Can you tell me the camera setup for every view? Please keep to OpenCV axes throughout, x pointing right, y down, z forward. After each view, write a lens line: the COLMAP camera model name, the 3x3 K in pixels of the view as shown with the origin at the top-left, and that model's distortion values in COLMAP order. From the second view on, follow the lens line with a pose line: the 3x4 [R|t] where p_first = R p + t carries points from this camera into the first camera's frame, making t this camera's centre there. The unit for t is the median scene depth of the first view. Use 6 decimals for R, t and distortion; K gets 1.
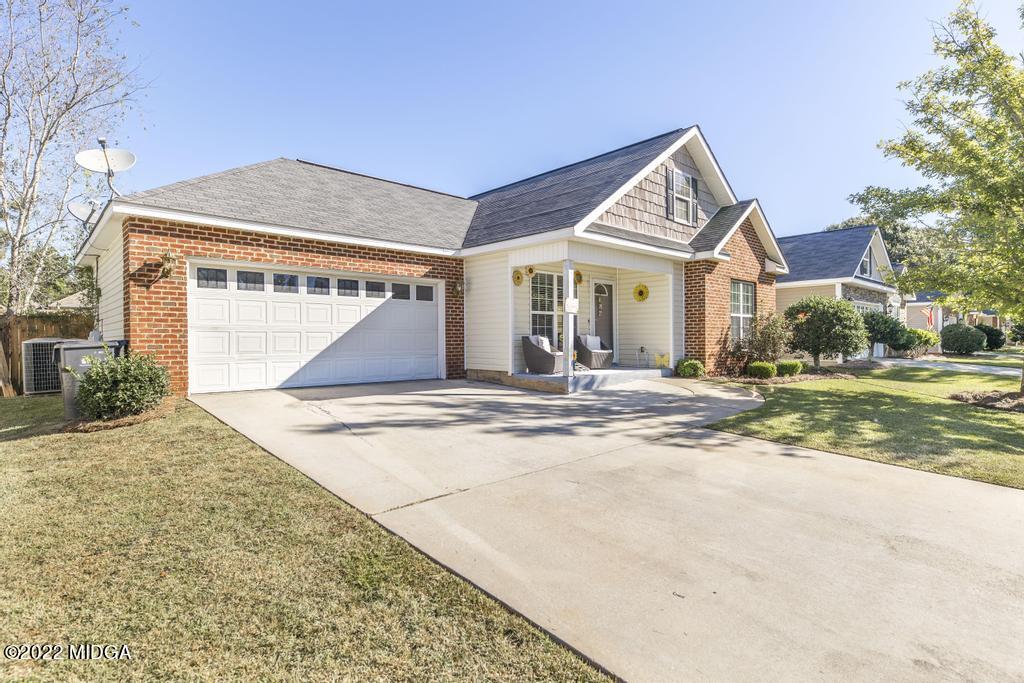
lens RADIAL K [[531.9, 0, 512.0], [0, 531.9, 341.5], [0, 0, 1]] dist [0.000604, 0.000004]
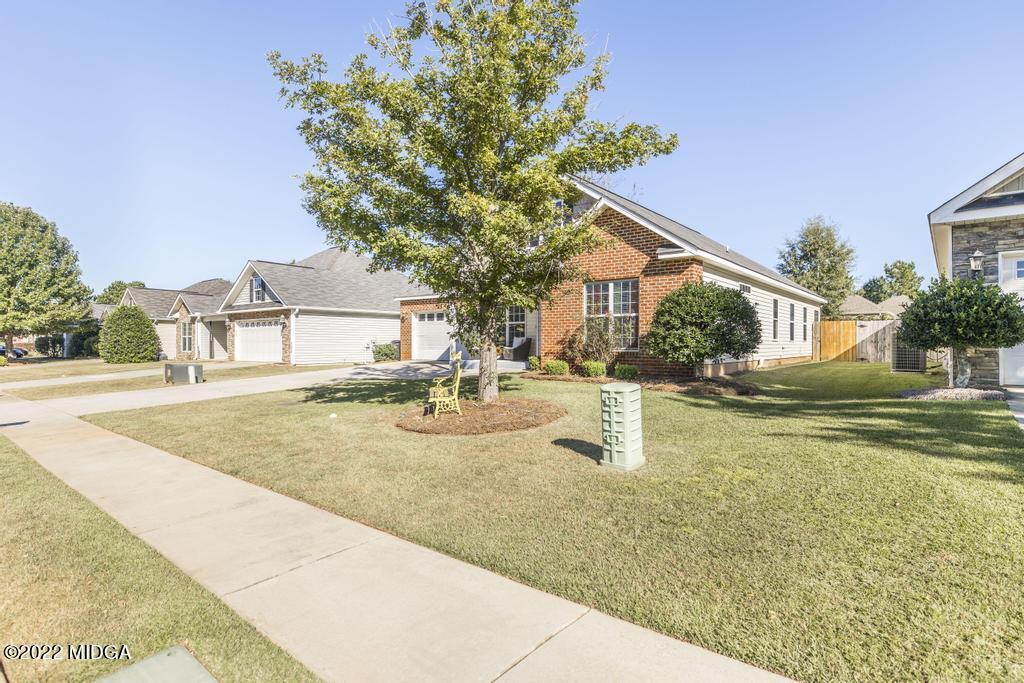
lens RADIAL K [[530.4, 0, 512.0], [0, 530.4, 341.5], [0, 0, 1]] dist [0.000892, -0.000107]
pose [[0.134070, 0.000202, -0.990972, 1.671218], [-0.006592, 0.999978, -0.000688, 0.001537], [0.990950, 0.006625, 0.134068, 0.836696]]
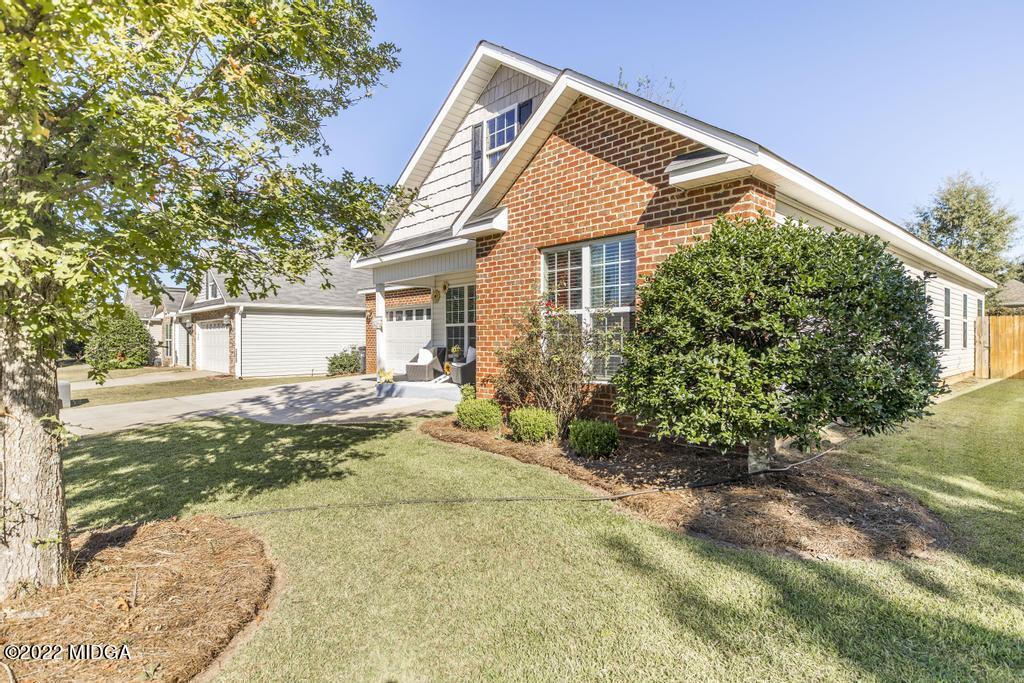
lens RADIAL K [[540.1, 0, 512.0], [0, 540.1, 341.5], [0, 0, 1]] dist [-0.002639, -0.000032]
pose [[-0.013994, 0.006773, -0.999879, 1.134076], [-0.003137, 0.999972, 0.006818, -0.029250], [0.999897, 0.003232, -0.013972, 1.140871]]
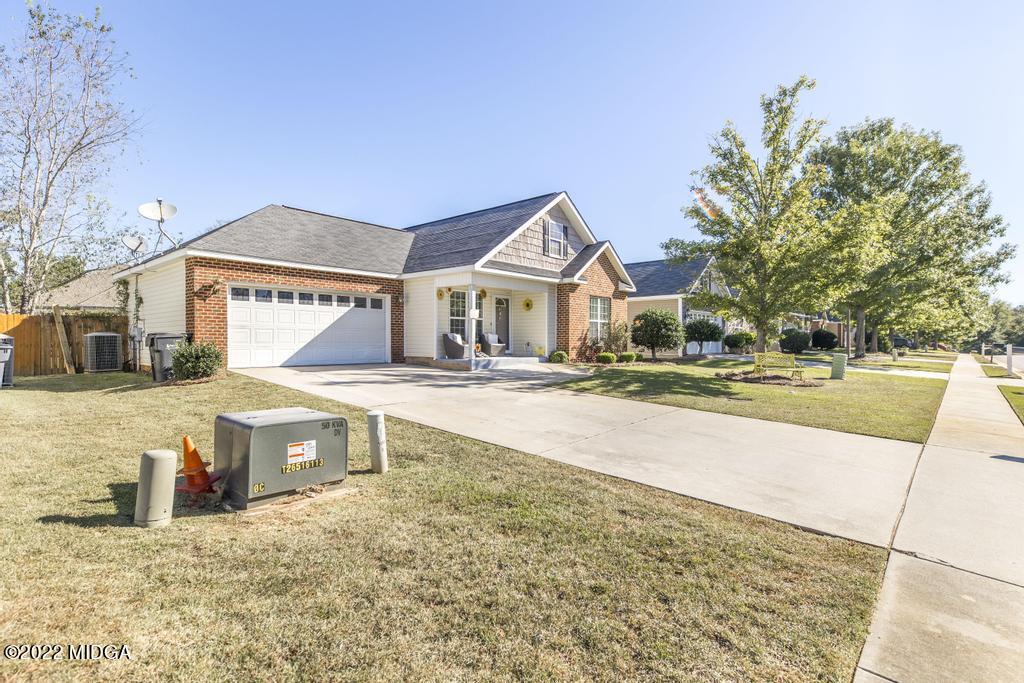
lens RADIAL K [[504.0, 0, 491.0], [0, 504.0, 344.0], [0, 0, 1]] dist [-0.001601, -0.000111]
pose [[0.996395, 0.006499, 0.084590, 0.032009], [-0.006792, 0.999972, 0.003169, 0.013017], [-0.084567, -0.003732, 0.996411, -0.402566]]
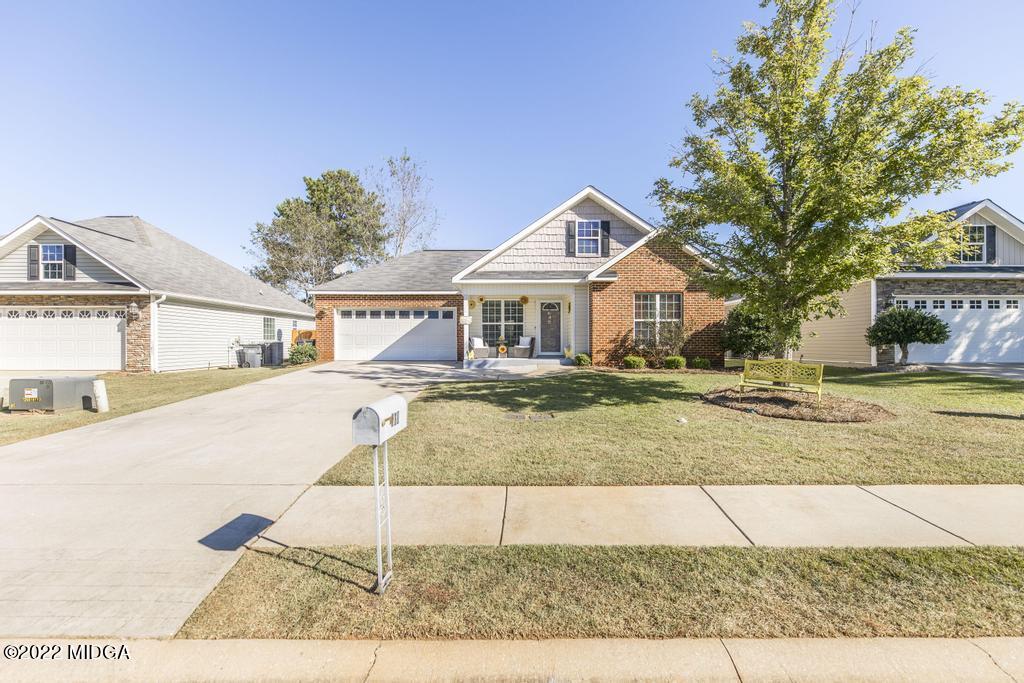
lens RADIAL K [[432.4, 0, 512.0], [0, 432.4, 341.5], [0, 0, 1]] dist [-0.001349, -0.000195]
pose [[0.735018, 0.000863, -0.678047, 1.053138], [-0.005944, 0.999969, -0.005170, 0.010121], [0.678022, 0.007830, 0.735000, 0.030955]]
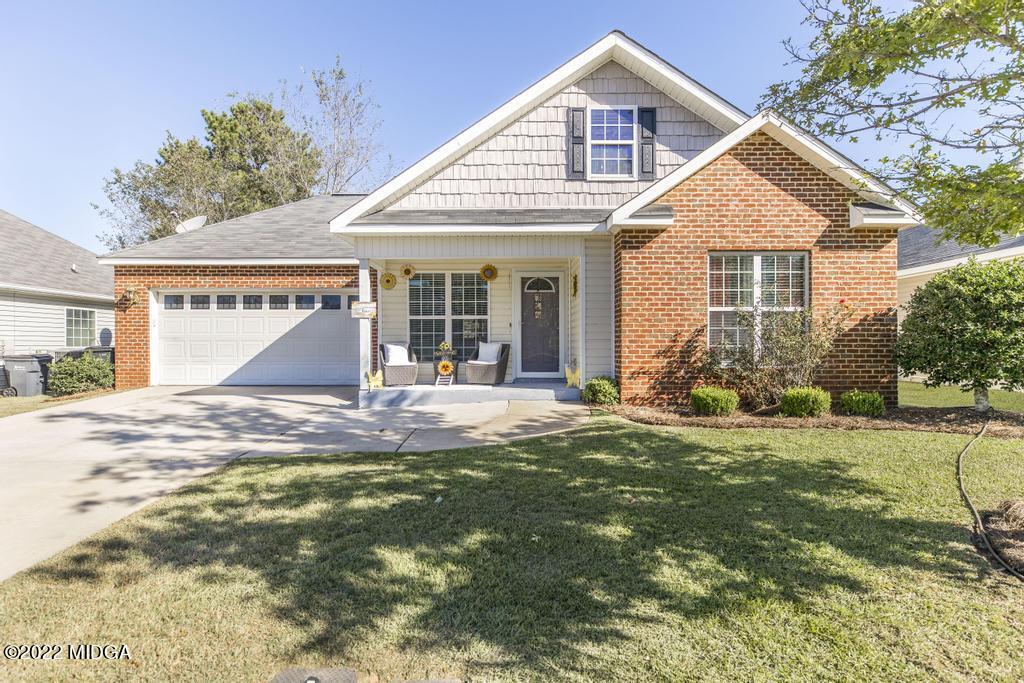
lens RADIAL K [[531.9, 0, 512.0], [0, 531.9, 341.5], [0, 0, 1]] dist [0.000604, 0.000004]
pose [[0.727920, -0.002023, -0.685659, 0.777721], [-0.004654, 0.999958, -0.007891, -0.007745], [0.685647, 0.008935, 0.727880, 0.457424]]
